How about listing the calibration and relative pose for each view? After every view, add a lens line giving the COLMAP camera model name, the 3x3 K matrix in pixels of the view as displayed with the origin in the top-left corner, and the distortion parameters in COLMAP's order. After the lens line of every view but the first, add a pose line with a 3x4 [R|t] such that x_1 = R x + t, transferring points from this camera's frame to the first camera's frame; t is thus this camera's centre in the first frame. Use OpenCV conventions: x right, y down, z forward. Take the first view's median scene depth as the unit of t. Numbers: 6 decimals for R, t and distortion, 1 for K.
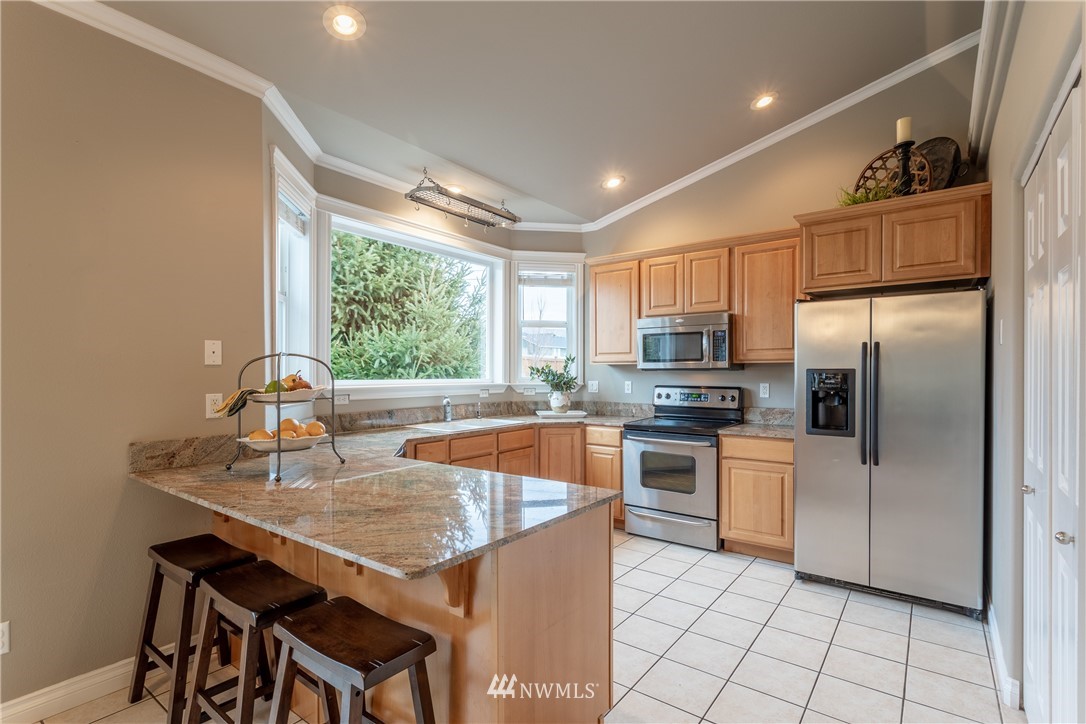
lens RADIAL K [[518.1, 0, 538.4], [0, 518.1, 368.3], [0, 0, 1]] dist [0.000240, -0.001208]
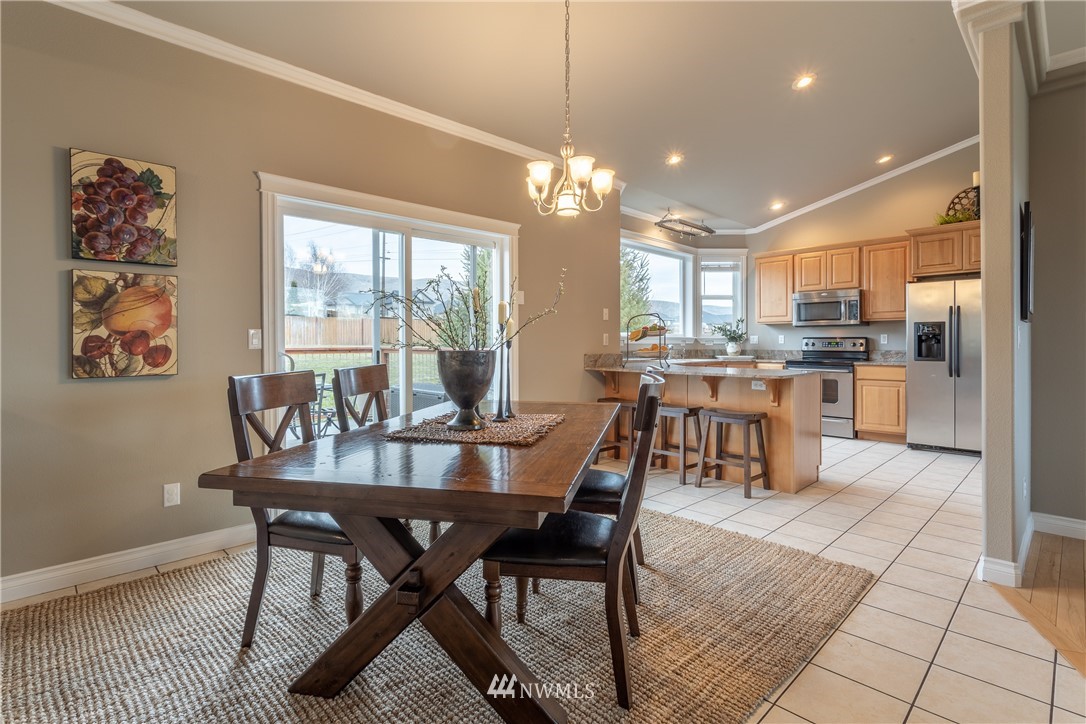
lens RADIAL K [[518.1, 0, 536.5], [0, 518.1, 338.5], [0, 0, 1]] dist [0.000240, -0.001208]
pose [[0.988257, -0.002675, -0.152776, -0.354765], [0.002269, 0.999993, -0.002831, 0.044341], [0.152782, 0.002451, 0.988257, -0.688873]]
